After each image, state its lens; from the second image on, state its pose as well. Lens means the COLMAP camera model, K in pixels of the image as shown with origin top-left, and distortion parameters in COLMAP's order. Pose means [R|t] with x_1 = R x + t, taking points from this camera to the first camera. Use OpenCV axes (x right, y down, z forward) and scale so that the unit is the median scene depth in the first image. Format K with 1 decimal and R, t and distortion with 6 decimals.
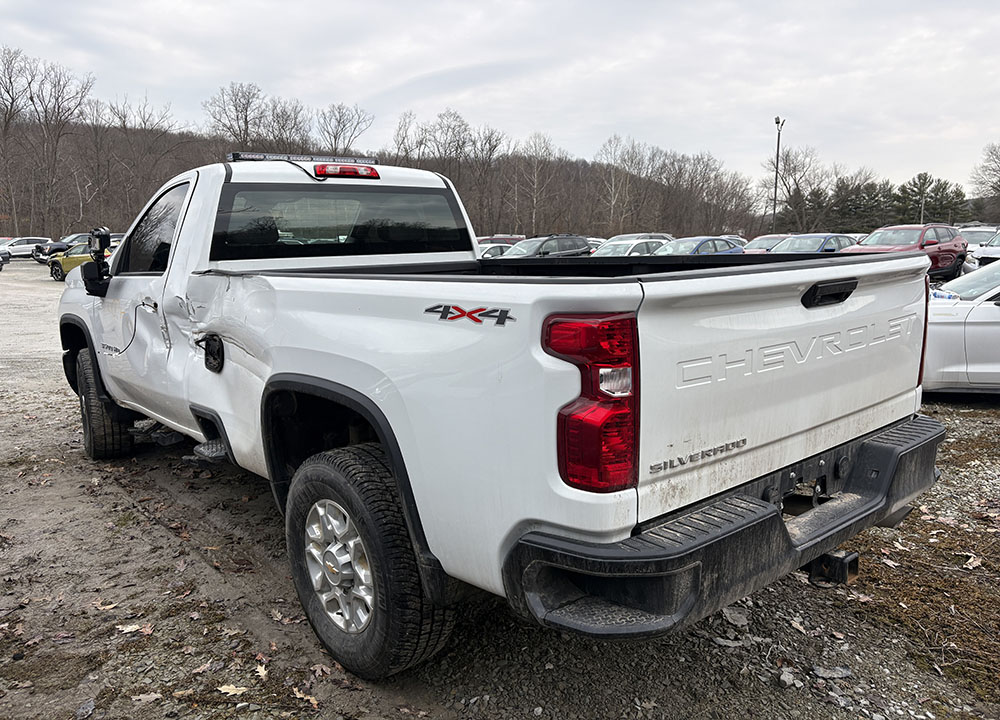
lens RADIAL K [[703.9, 0, 503.7], [0, 703.9, 335.1], [0, 0, 1]] dist [0.061294, -0.057564]
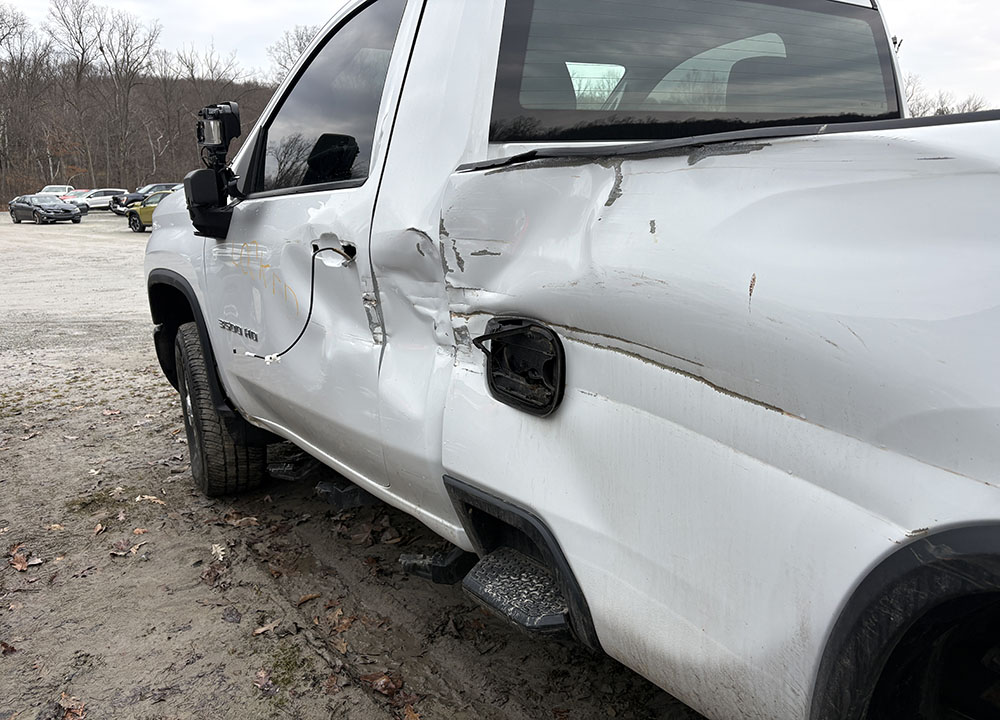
lens RADIAL K [[703.9, 0, 503.7], [0, 703.9, 335.1], [0, 0, 1]] dist [0.061294, -0.057564]
pose [[0.996403, -0.001984, -0.084717, -0.125162], [0.008051, 0.997420, 0.071333, -0.006843], [0.084357, -0.071759, 0.993848, 0.195483]]
